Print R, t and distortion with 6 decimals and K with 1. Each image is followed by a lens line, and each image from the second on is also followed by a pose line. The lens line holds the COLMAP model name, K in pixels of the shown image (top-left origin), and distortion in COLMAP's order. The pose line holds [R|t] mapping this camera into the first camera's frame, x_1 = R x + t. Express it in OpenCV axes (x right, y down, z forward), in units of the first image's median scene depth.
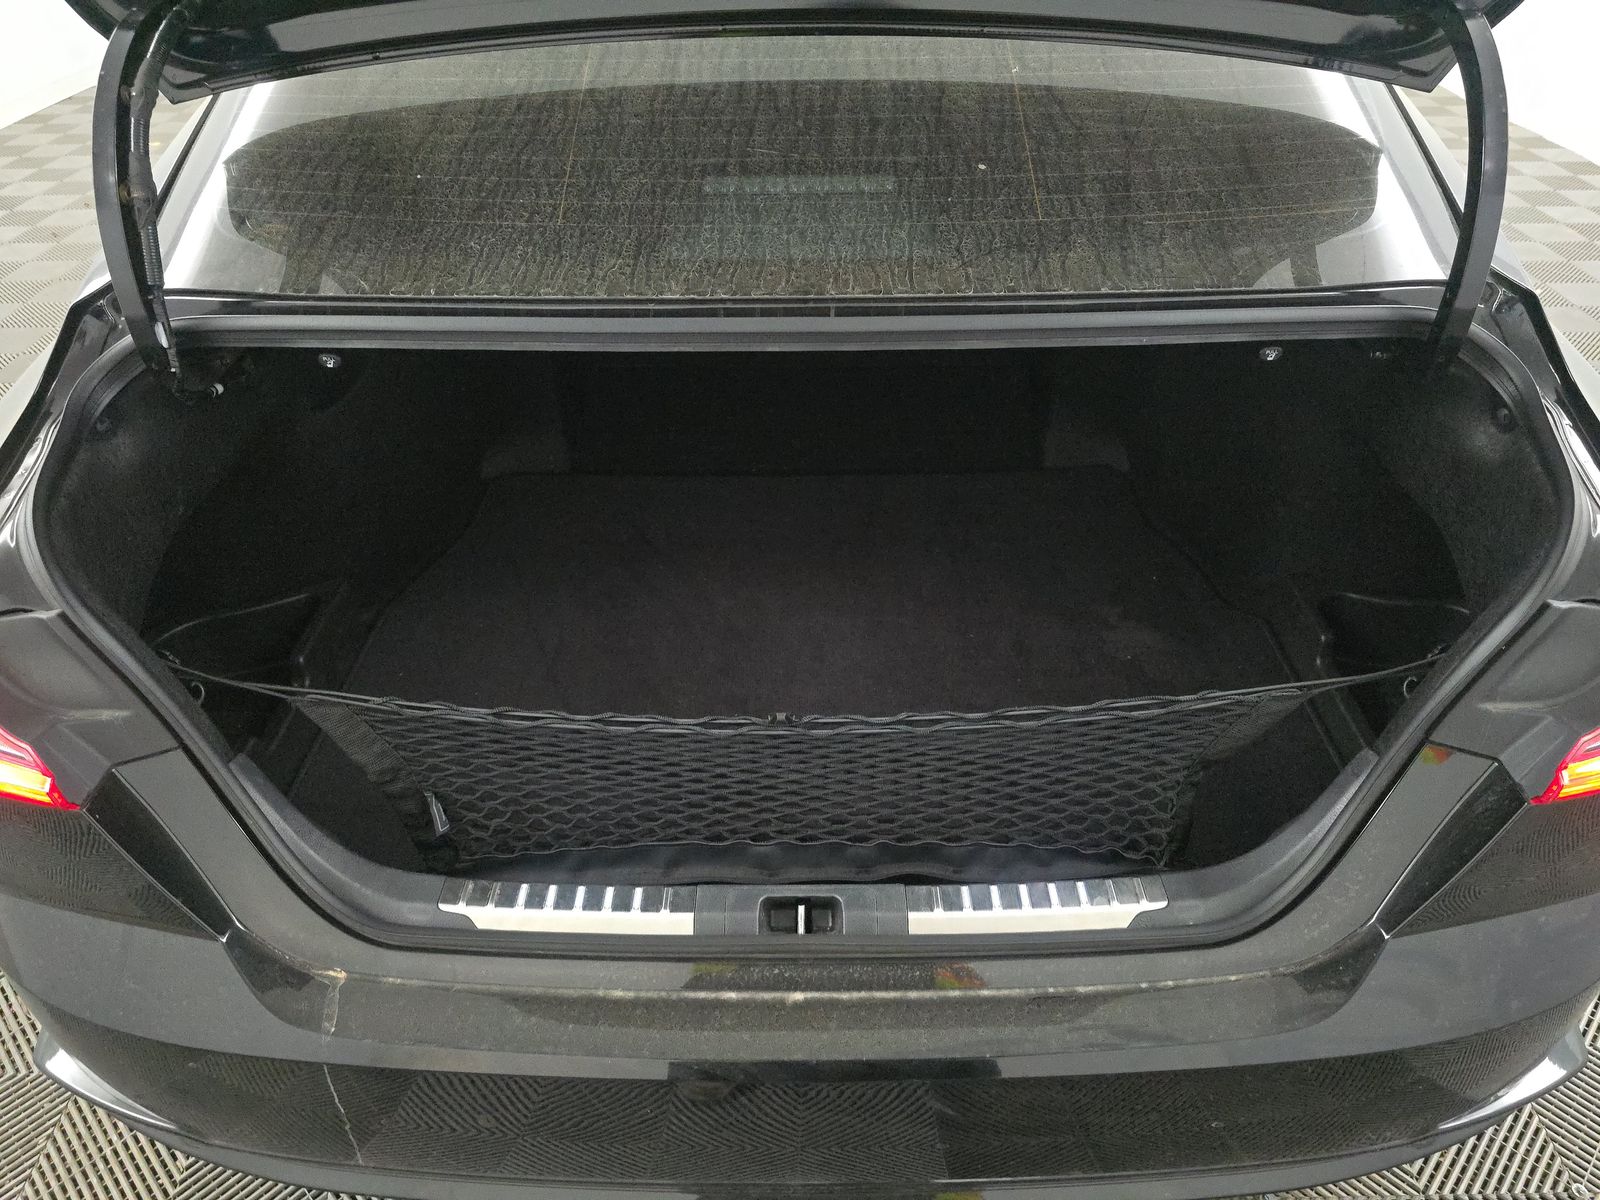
lens RADIAL K [[1087.9, 0, 800.0], [0, 1087.9, 600.0], [0, 0, 1]] dist [-0.009285, -0.008119]
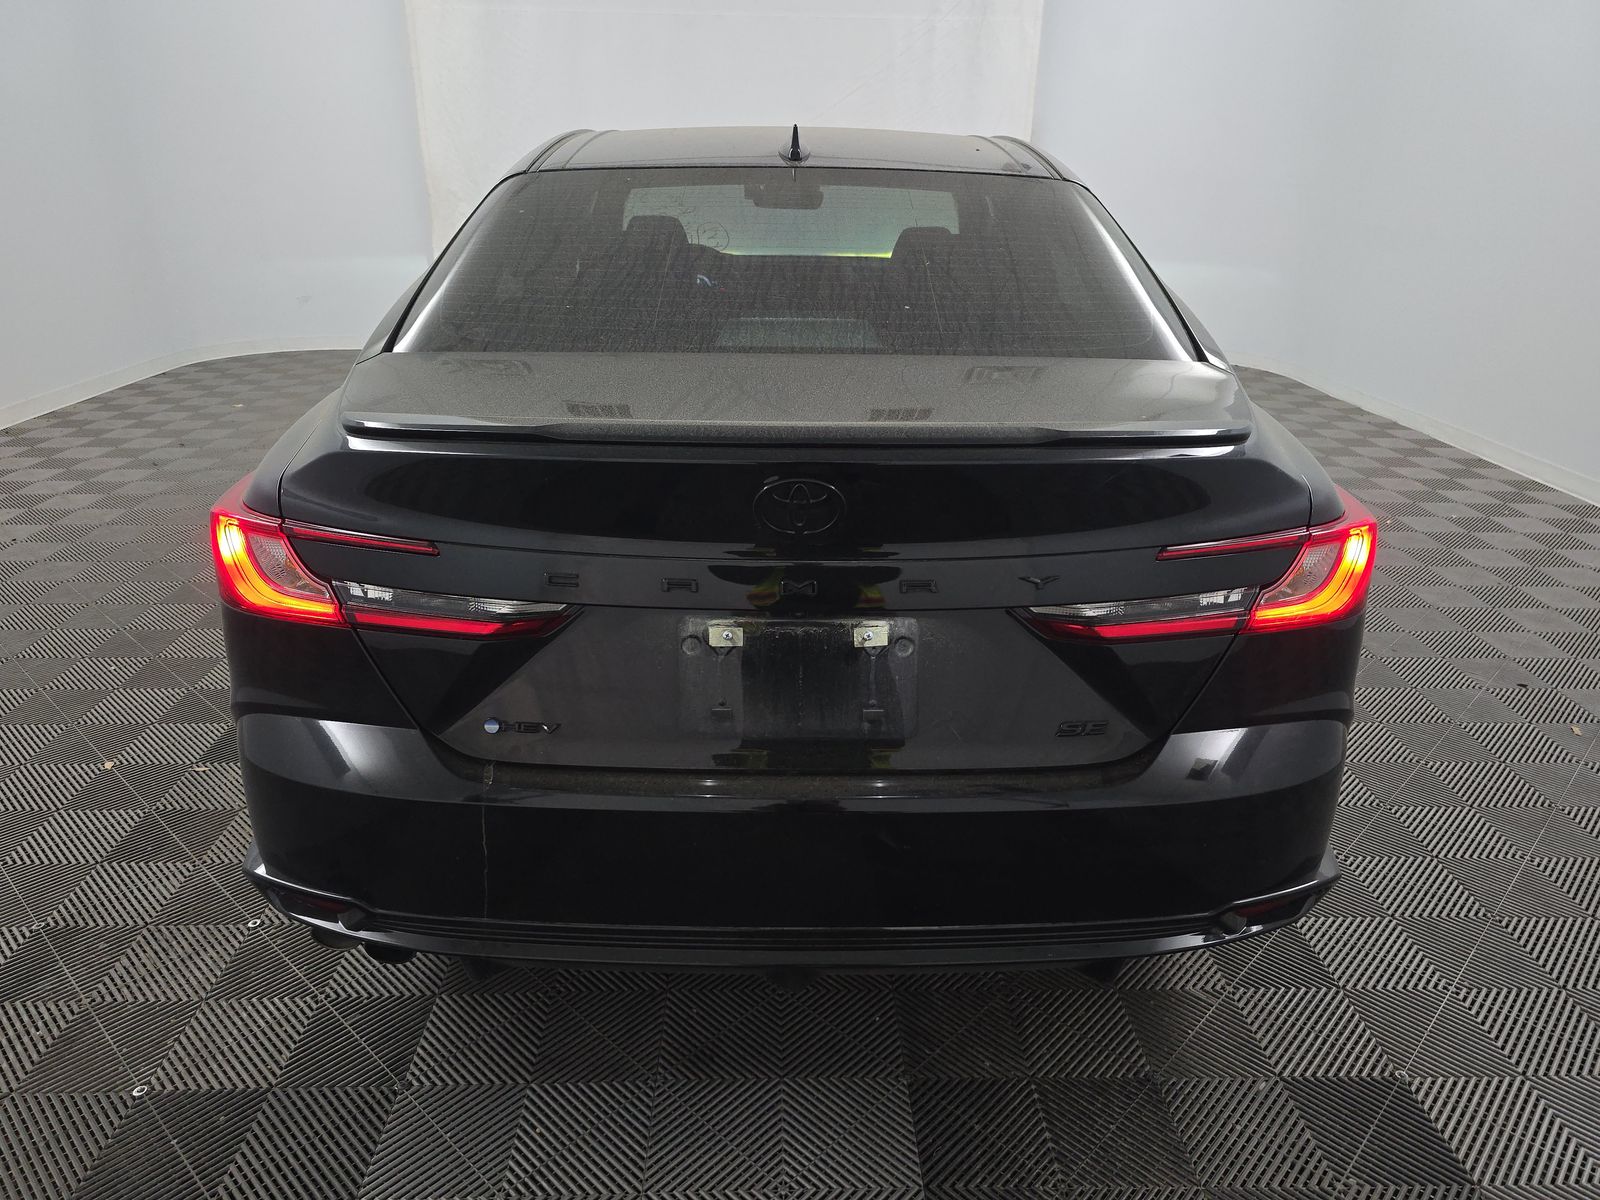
lens RADIAL K [[1087.9, 0, 800.0], [0, 1087.9, 600.0], [0, 0, 1]] dist [-0.009285, -0.008119]
pose [[0.999780, 0.016257, 0.013275, -0.011447], [-0.012153, 0.964069, -0.265375, 0.471044], [-0.017112, 0.265155, 0.964054, -0.481373]]
